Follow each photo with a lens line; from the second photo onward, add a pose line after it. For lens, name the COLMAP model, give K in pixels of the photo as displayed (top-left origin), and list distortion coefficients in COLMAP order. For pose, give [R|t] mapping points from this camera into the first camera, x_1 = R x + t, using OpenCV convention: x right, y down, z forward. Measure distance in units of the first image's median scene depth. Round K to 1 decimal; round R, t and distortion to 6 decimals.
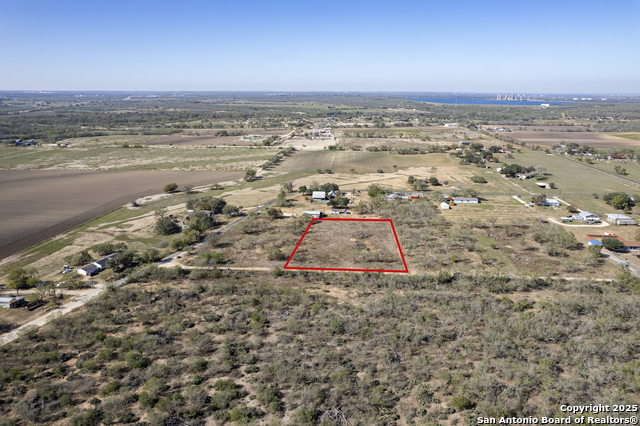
lens RADIAL K [[409.6, 0, 321.3], [0, 409.6, 213.5], [0, 0, 1]] dist [-0.075361, 0.067047]
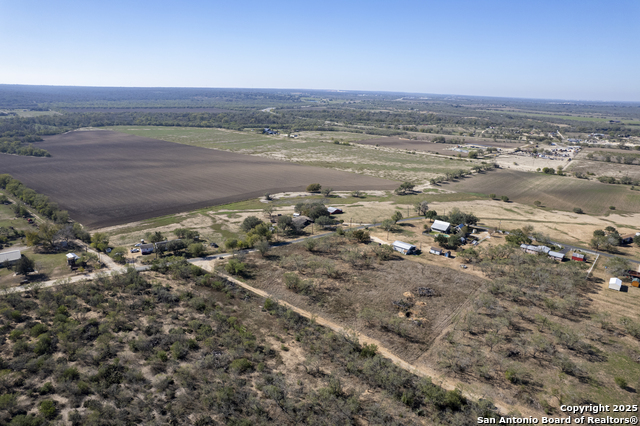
lens RADIAL K [[409.6, 0, 321.3], [0, 409.6, 213.5], [0, 0, 1]] dist [-0.075361, 0.067047]
pose [[0.800576, 0.190127, -0.568269, 0.286725], [-0.195484, 0.979314, 0.052253, -0.072334], [0.566449, 0.069255, 0.821182, 0.240948]]
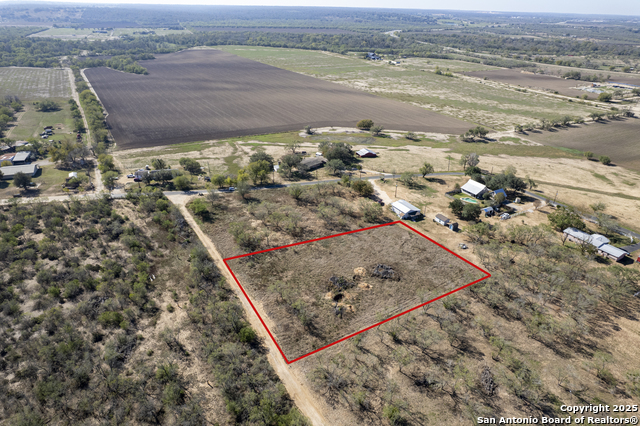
lens RADIAL K [[409.6, 0, 321.3], [0, 409.6, 213.5], [0, 0, 1]] dist [-0.075361, 0.067047]
pose [[0.566155, 0.385087, -0.728818, 0.377958], [-0.259003, 0.922493, 0.286222, -0.143004], [0.782551, 0.026720, 0.622013, 0.477600]]
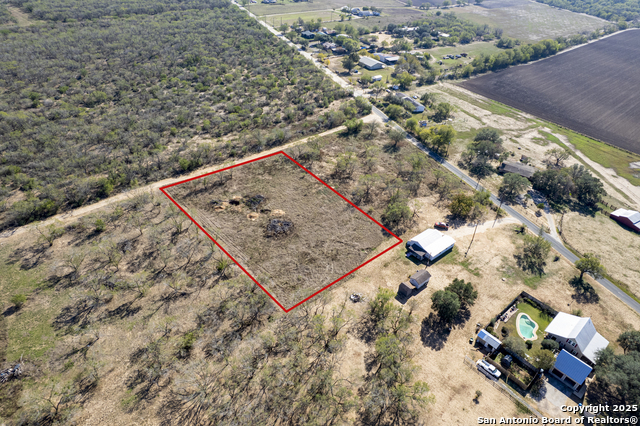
lens RADIAL K [[409.6, 0, 321.3], [0, 409.6, 213.5], [0, 0, 1]] dist [-0.075361, 0.067047]
pose [[-0.707404, 0.378838, -0.596709, 0.325909], [-0.259729, 0.645837, 0.717939, -0.316900], [0.657359, 0.662855, -0.358472, 1.043802]]
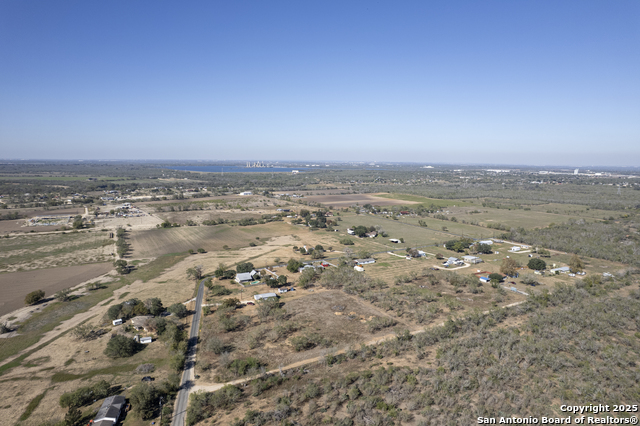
lens RADIAL K [[409.6, 0, 321.3], [0, 409.6, 213.5], [0, 0, 1]] dist [-0.075361, 0.067047]
pose [[0.821561, -0.067334, 0.566130, -0.437452], [0.156198, 0.981590, -0.109925, -0.064609], [-0.548306, 0.178738, 0.816954, 0.107824]]
